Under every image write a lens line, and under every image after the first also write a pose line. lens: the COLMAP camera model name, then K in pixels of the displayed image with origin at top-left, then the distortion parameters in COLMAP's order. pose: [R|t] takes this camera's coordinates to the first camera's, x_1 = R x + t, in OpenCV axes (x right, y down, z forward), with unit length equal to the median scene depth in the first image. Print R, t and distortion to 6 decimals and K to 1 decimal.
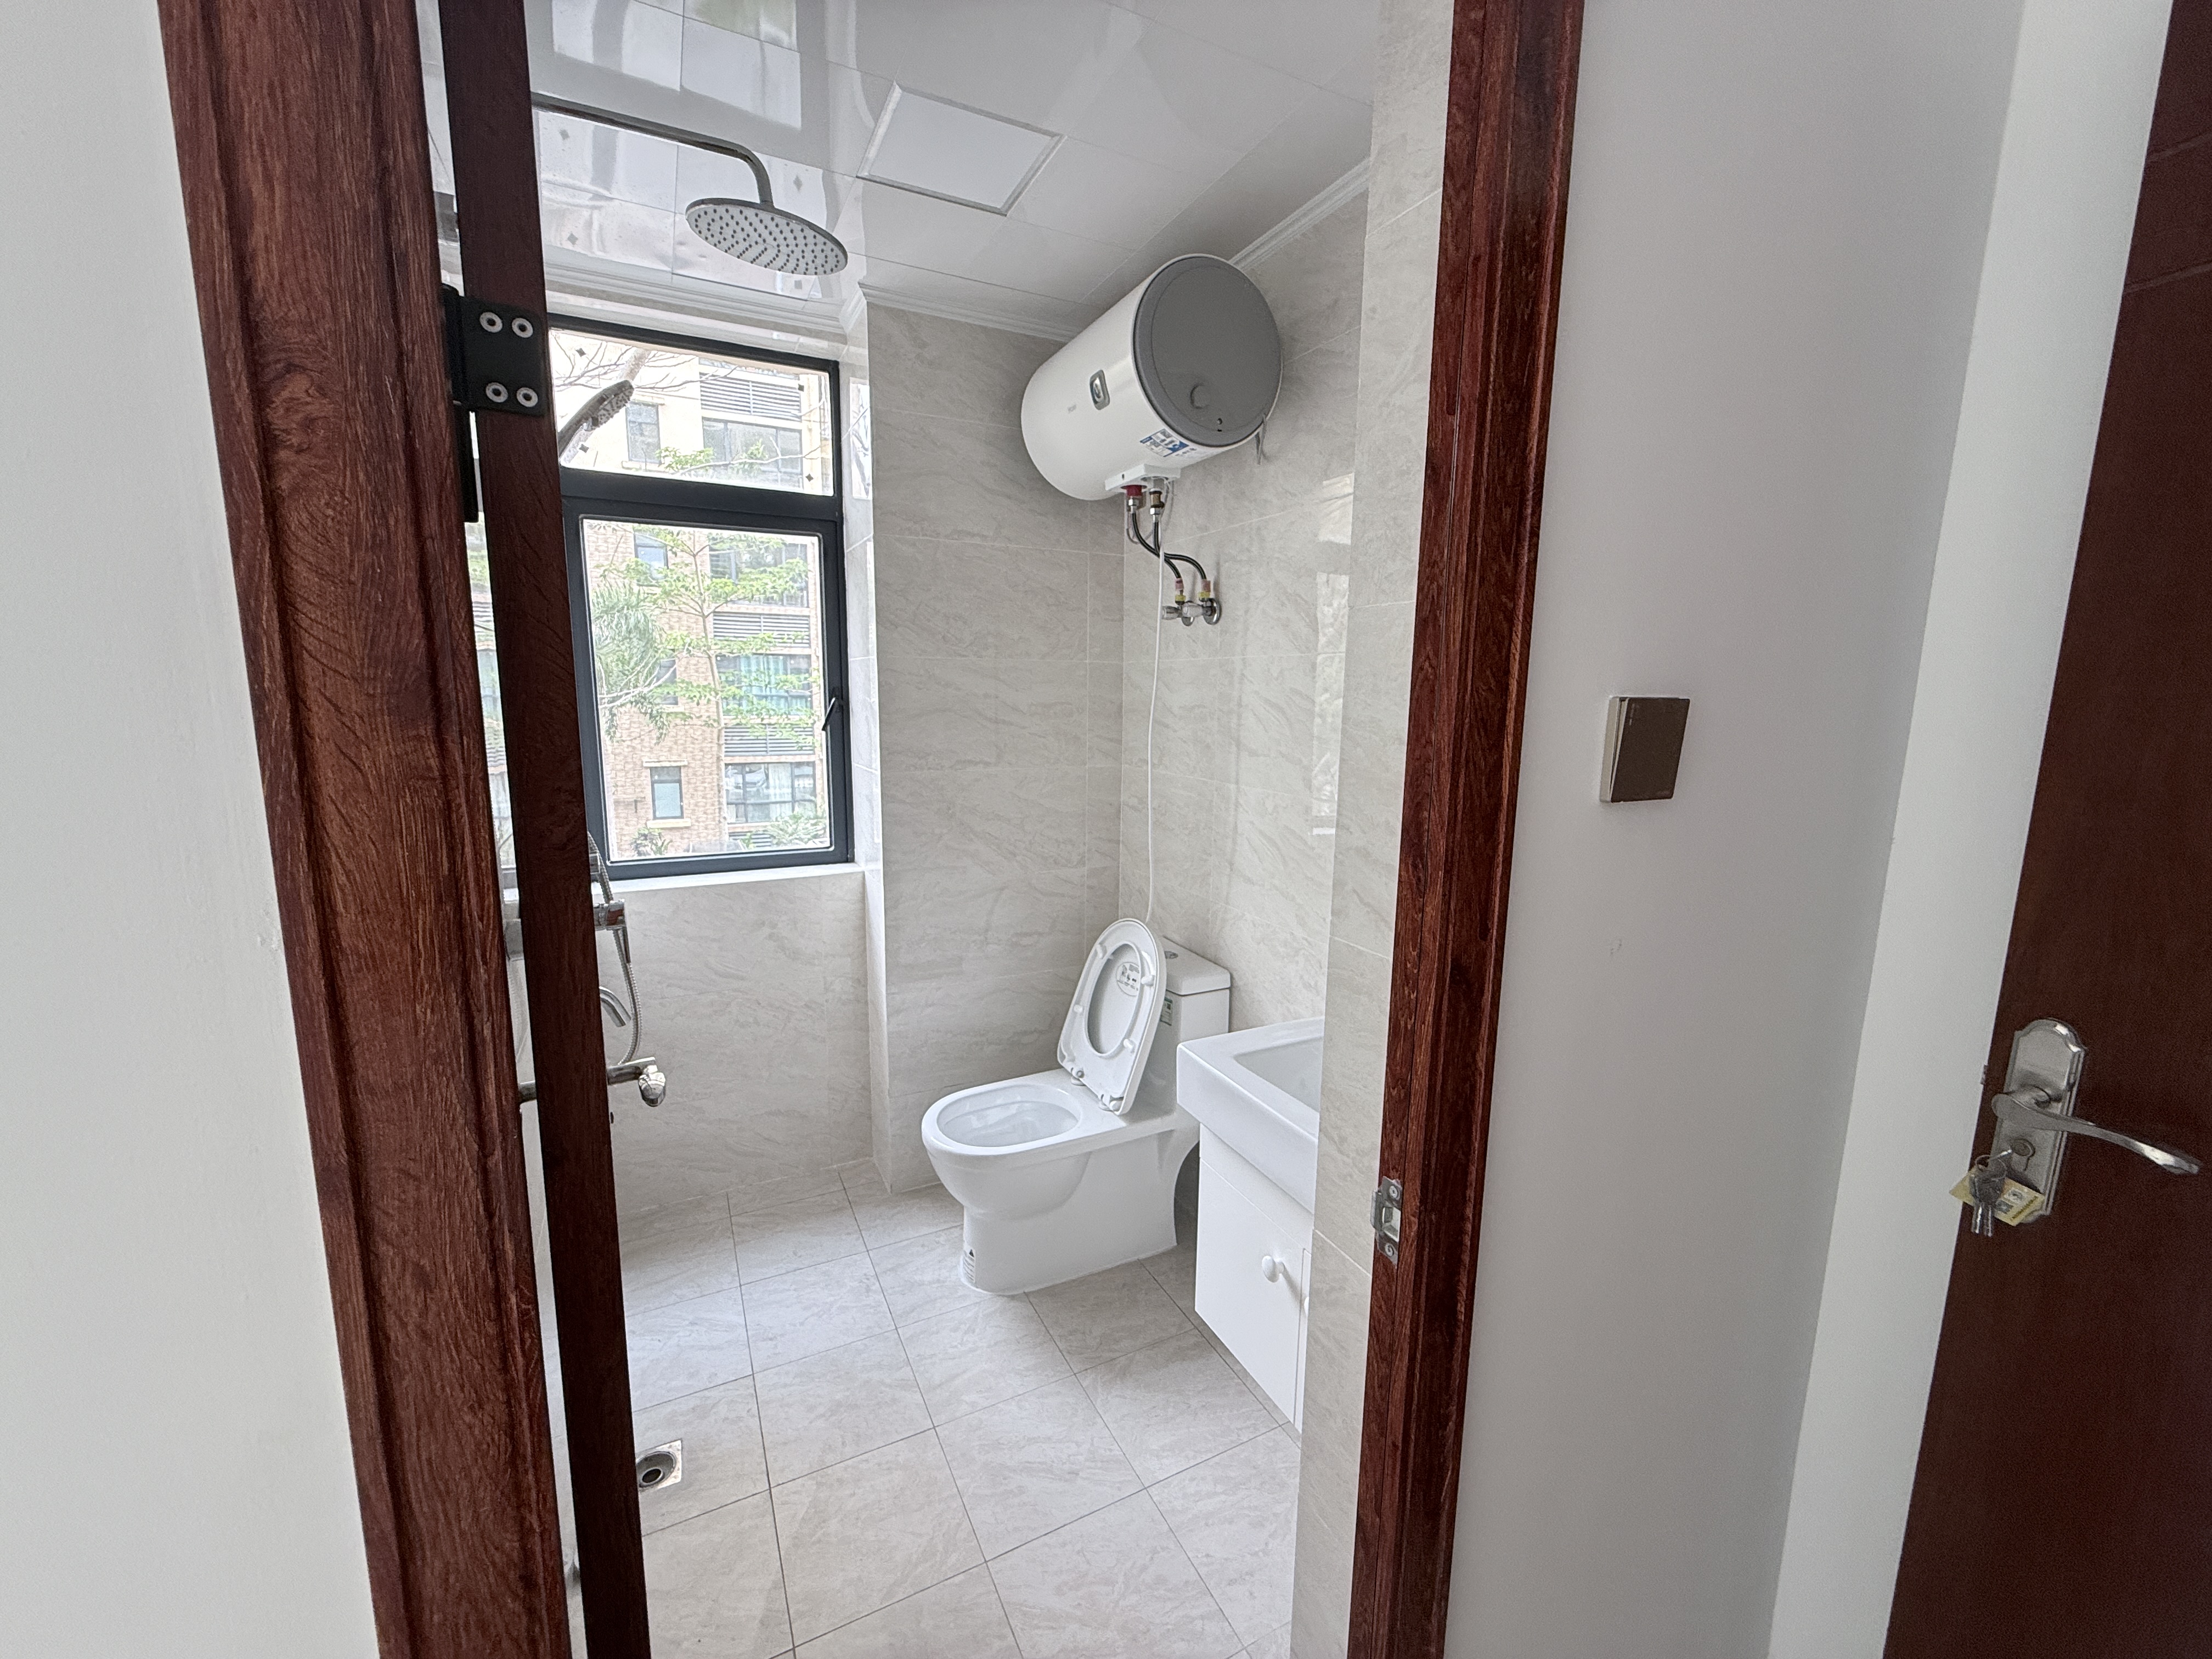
lens RADIAL K [[885.9, 0, 1106.0], [0, 885.9, 829.5], [0, 0, 1]] dist [0.000345, -0.000067]
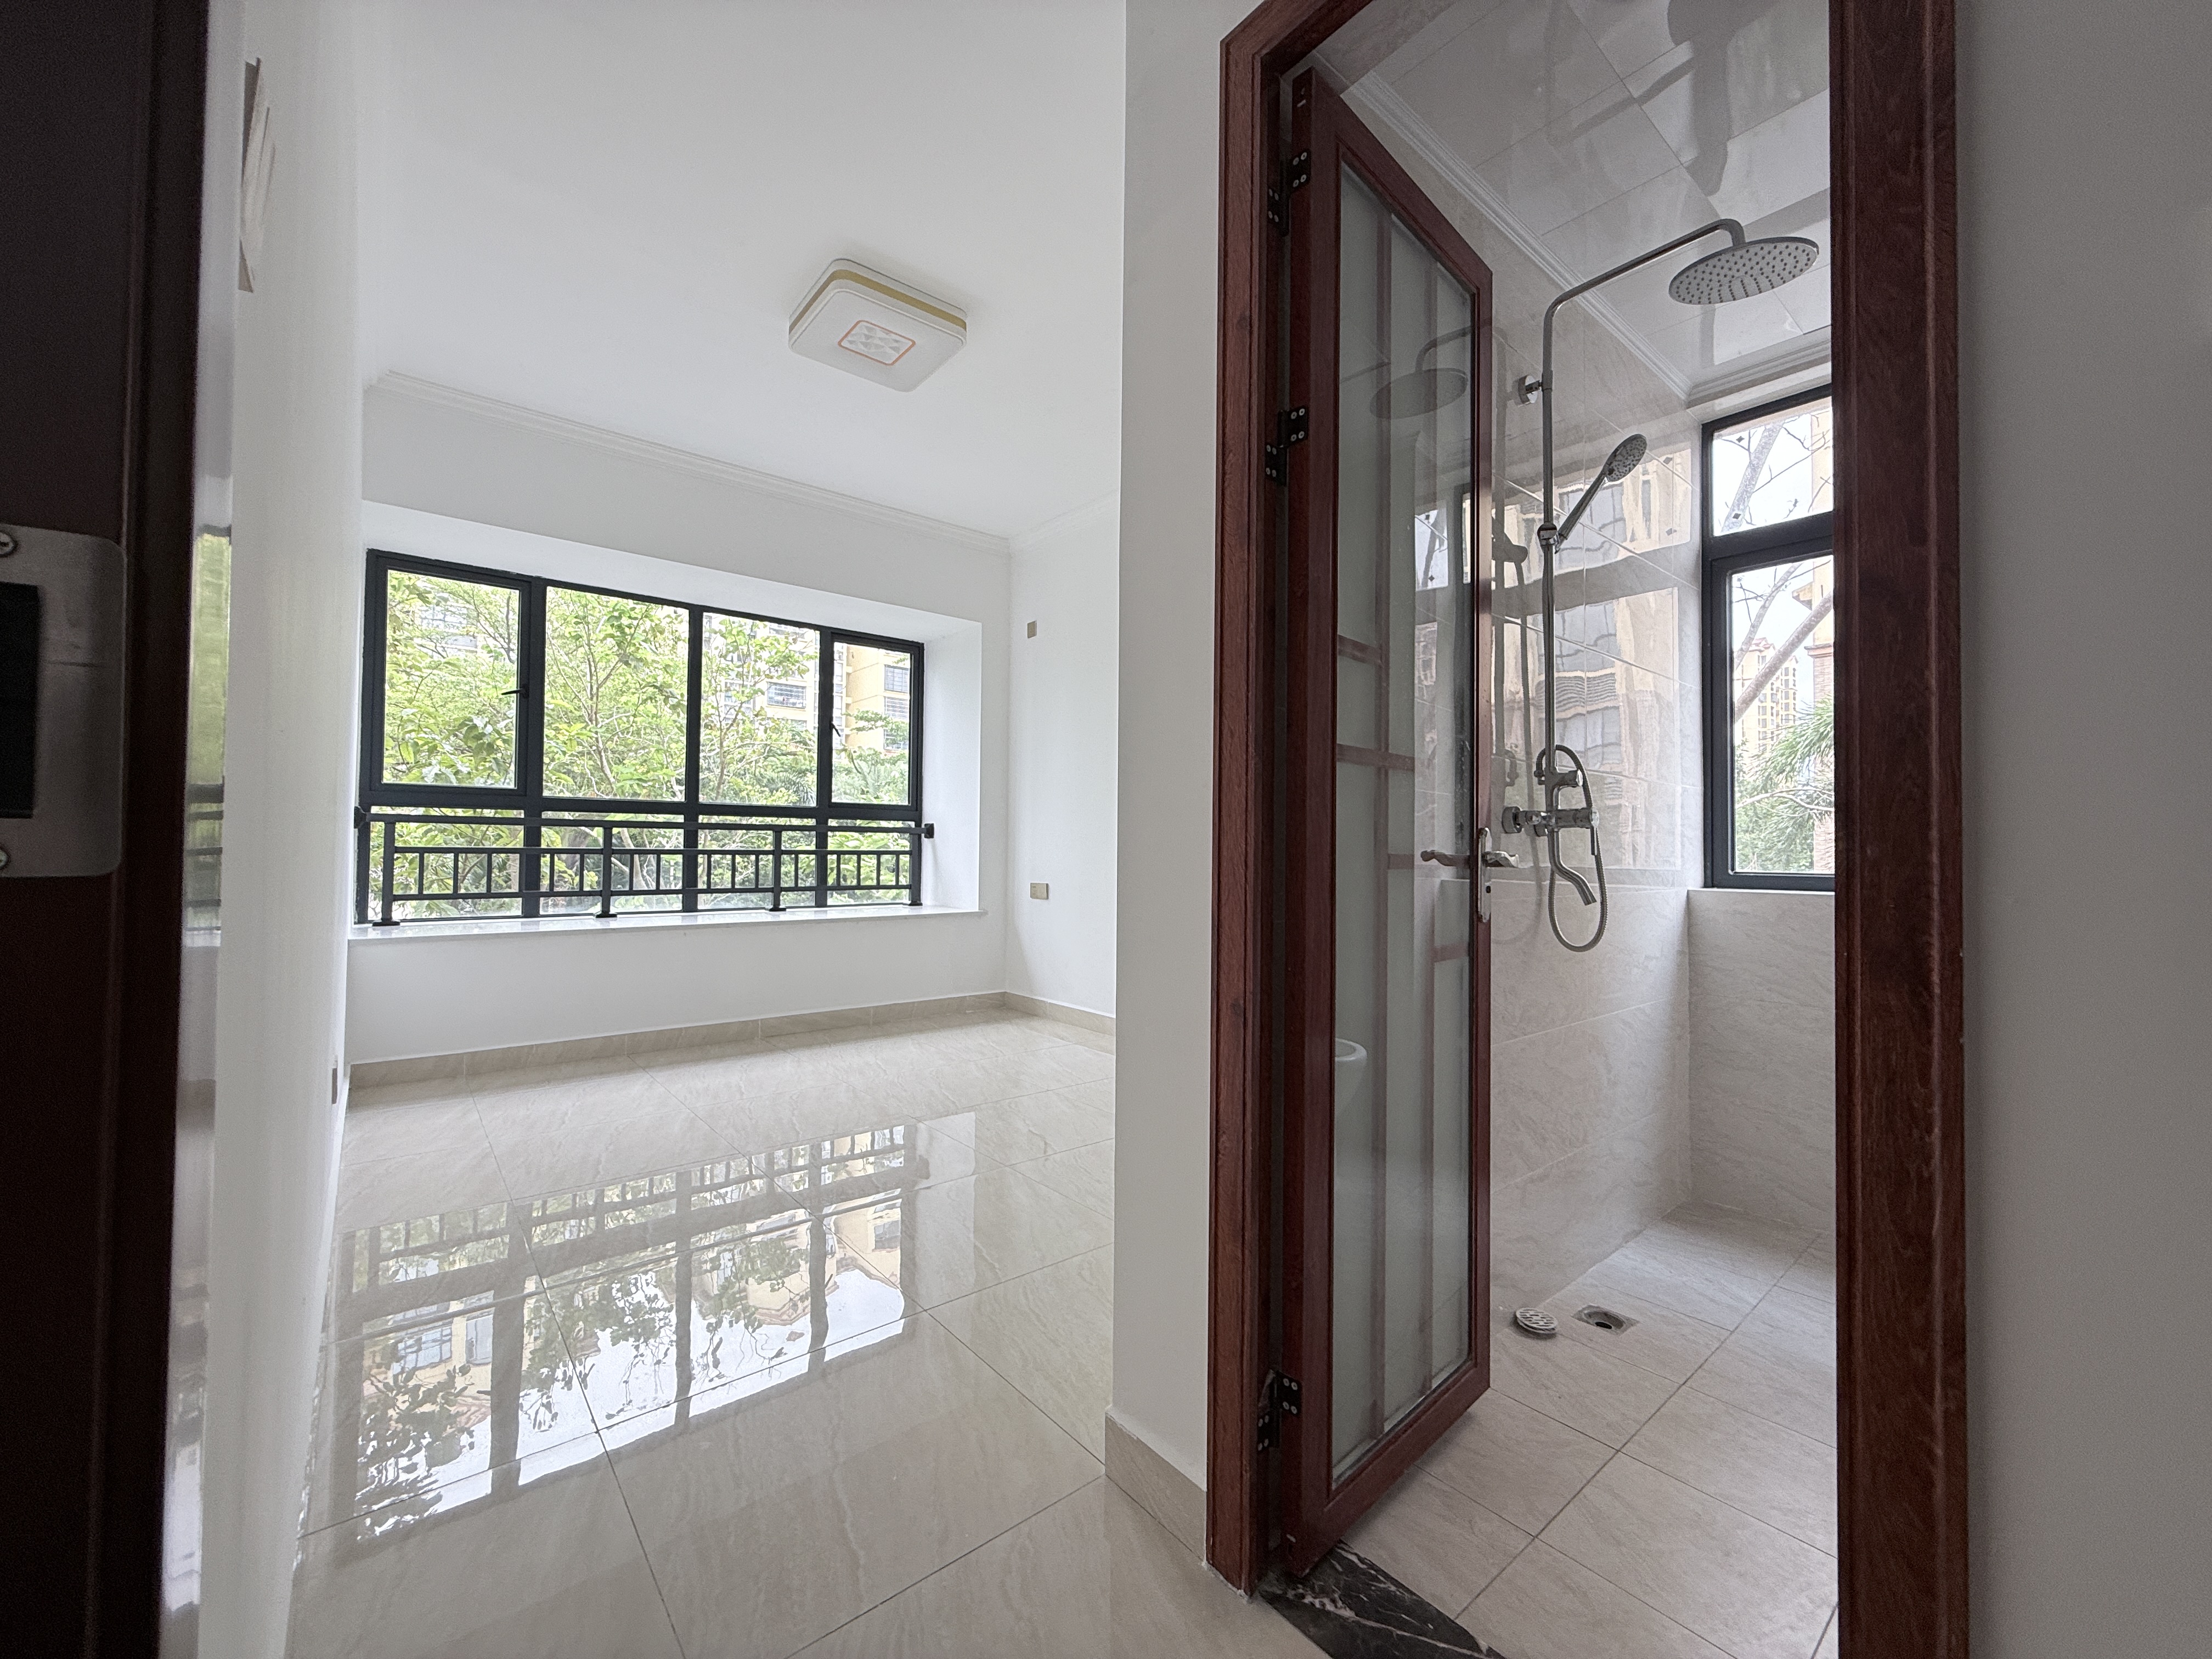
lens RADIAL K [[894.4, 0, 1106.0], [0, 894.4, 829.5], [0, 0, 1]] dist [0.013278, -0.000076]
pose [[0.223512, -0.039772, -0.973889, 1.535553], [-0.162886, 0.983592, -0.077552, 0.845601], [0.960994, 0.175967, 0.213367, 0.009565]]
